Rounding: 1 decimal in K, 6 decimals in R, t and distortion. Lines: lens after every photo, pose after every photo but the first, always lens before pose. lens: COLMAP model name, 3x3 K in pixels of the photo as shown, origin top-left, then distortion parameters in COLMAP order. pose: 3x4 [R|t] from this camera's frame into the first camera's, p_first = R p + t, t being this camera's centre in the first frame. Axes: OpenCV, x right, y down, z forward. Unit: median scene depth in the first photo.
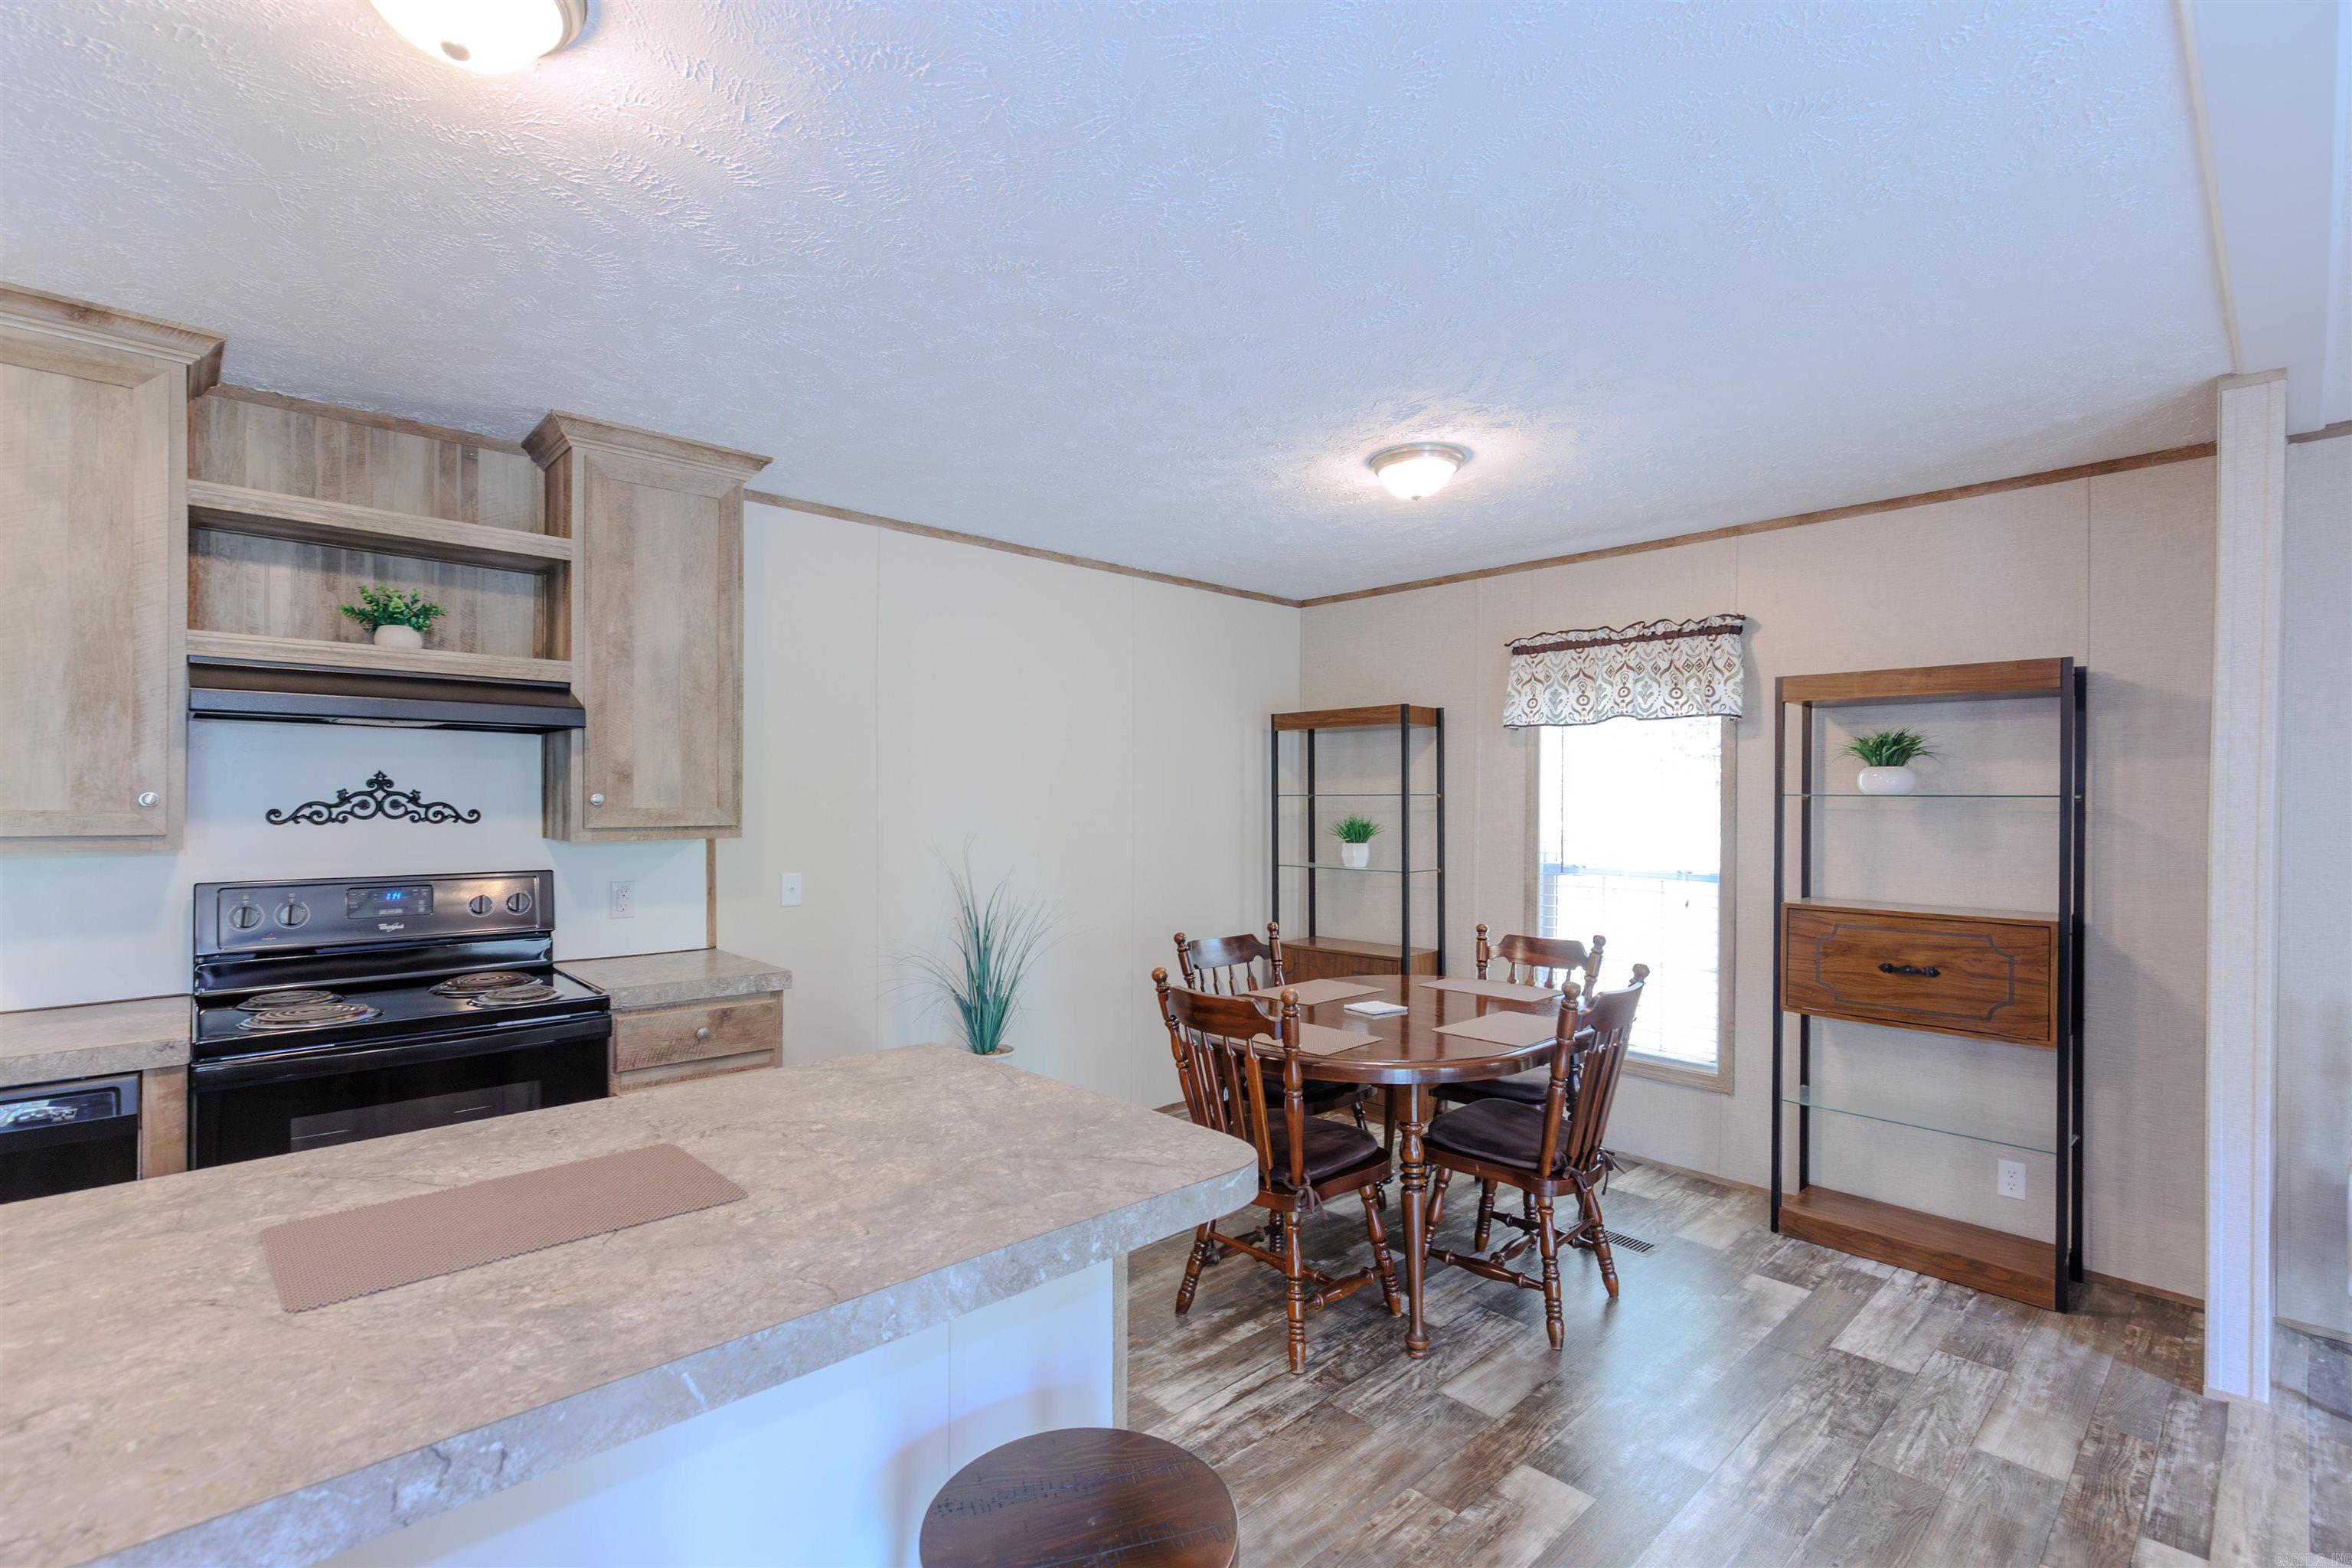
lens RADIAL K [[1026.4, 0, 1166.3], [0, 1026.4, 801.7], [0, 0, 1]] dist [-0.001058, -0.000160]
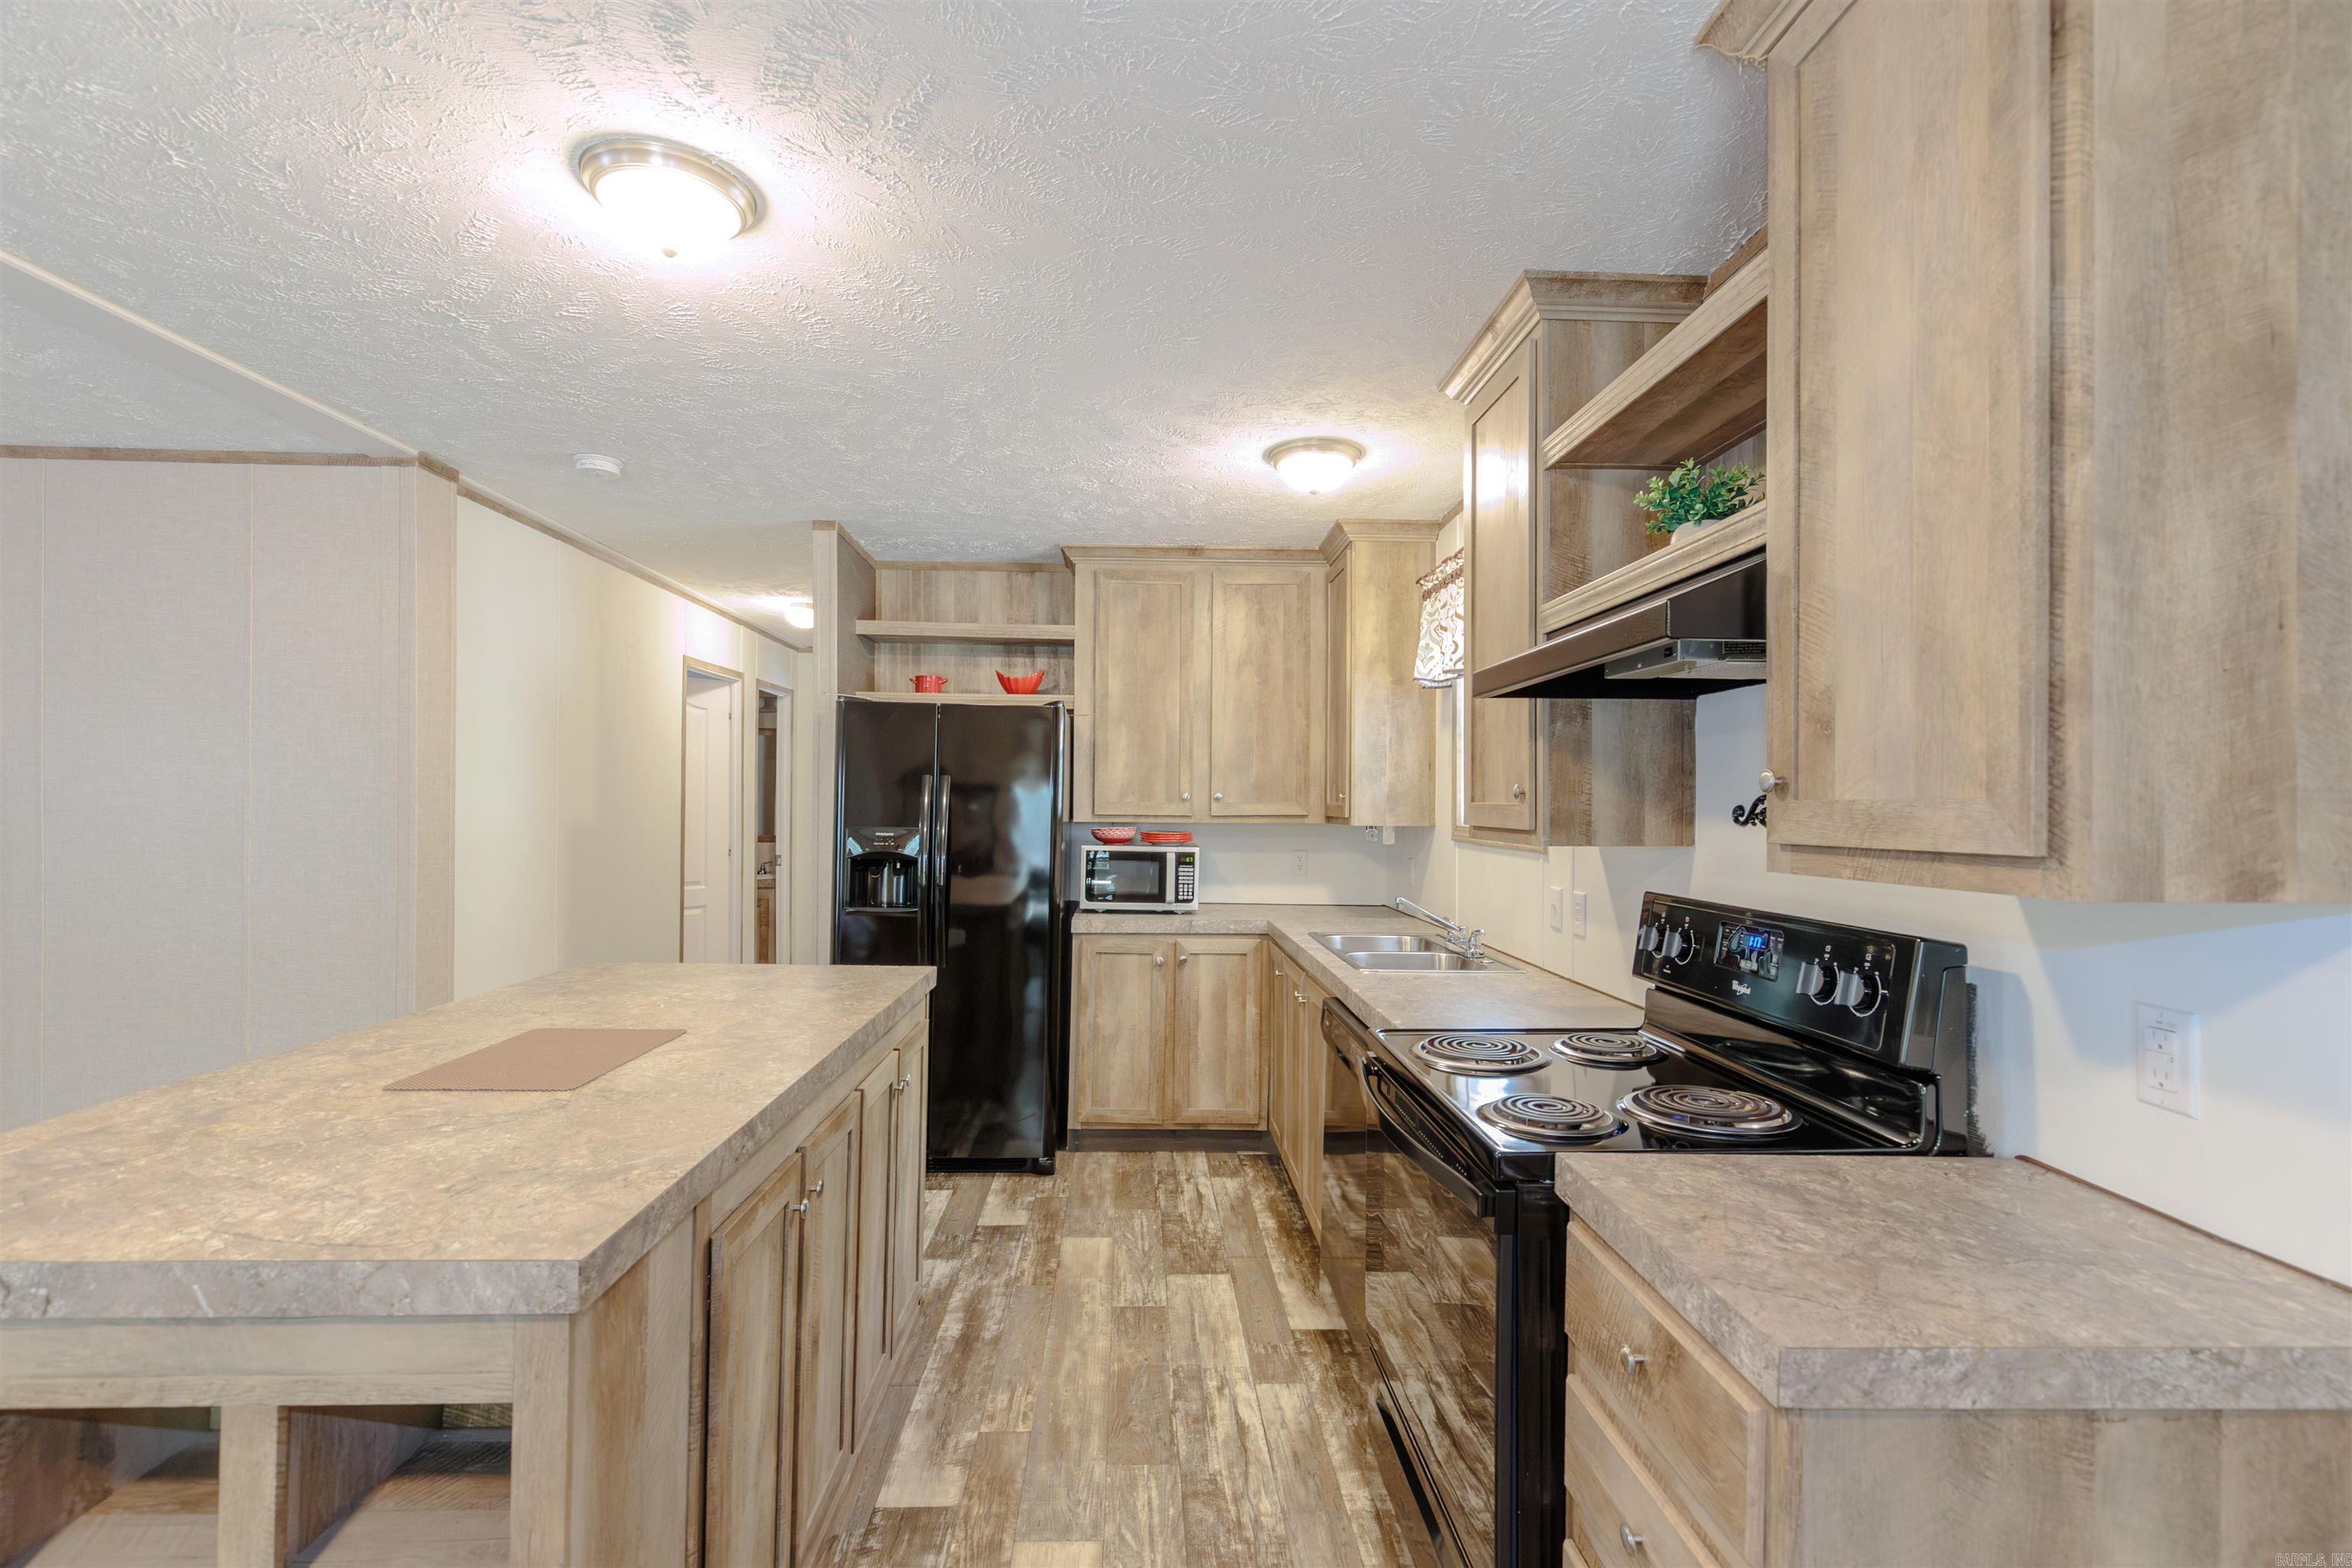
lens RADIAL K [[1059.0, 0, 1173.1], [0, 1059.0, 799.4], [0, 0, 1]] dist [-0.000570, -0.000205]
pose [[-0.645472, -0.014696, -0.763642, -0.016961], [-0.013117, 0.999881, -0.008155, 0.012366], [0.763671, 0.004753, -0.645588, 1.021850]]
